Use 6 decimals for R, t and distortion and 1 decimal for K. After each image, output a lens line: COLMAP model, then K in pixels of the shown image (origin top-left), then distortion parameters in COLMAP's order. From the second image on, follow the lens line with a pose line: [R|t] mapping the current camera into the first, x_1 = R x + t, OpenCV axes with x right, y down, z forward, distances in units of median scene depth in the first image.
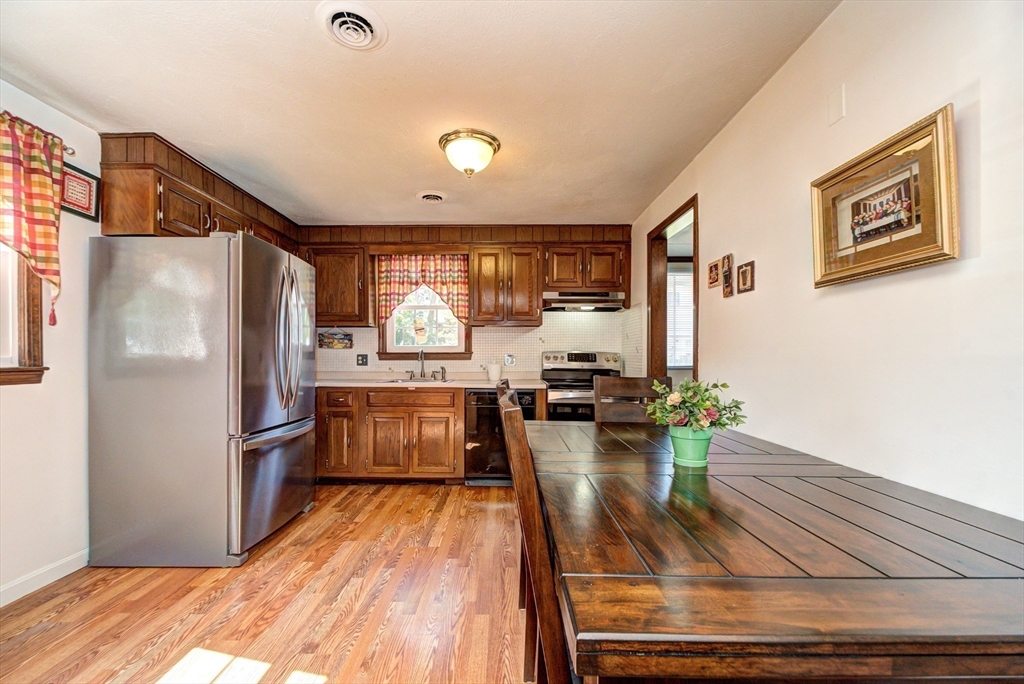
lens RADIAL K [[425.7, 0, 501.4], [0, 425.7, 359.0], [0, 0, 1]] dist [0.009638, -0.011941]
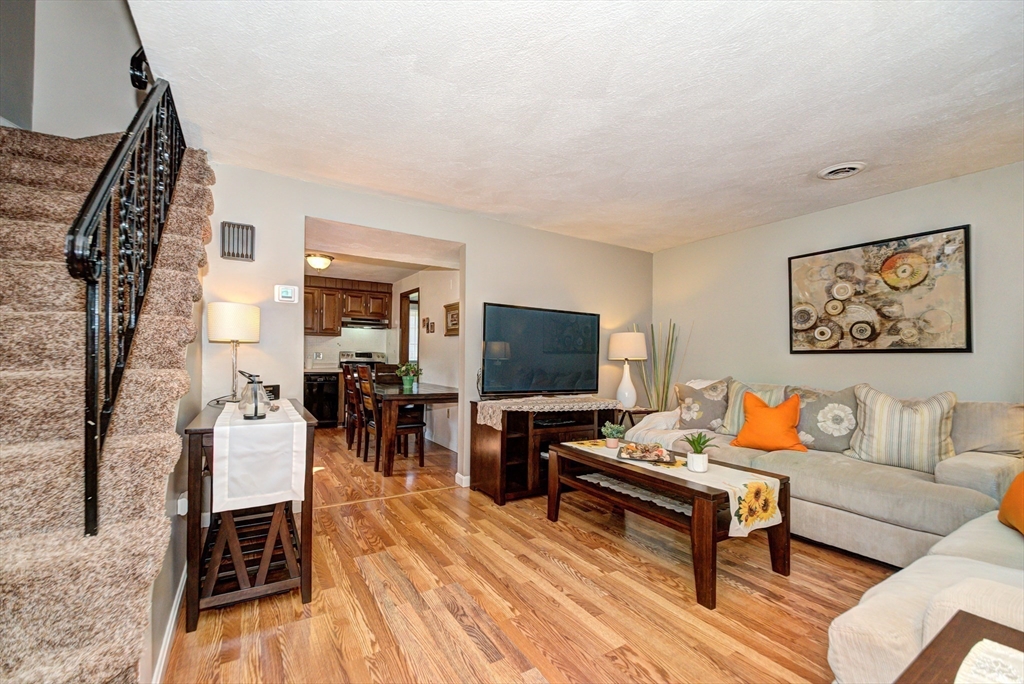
lens RADIAL K [[425.7, 0, 501.4], [0, 425.7, 359.0], [0, 0, 1]] dist [0.009638, -0.011941]
pose [[0.853033, 0.010083, 0.521759, -0.325211], [-0.012602, 0.999920, 0.001280, 0.004246], [-0.521704, -0.007667, 0.853092, -1.068048]]
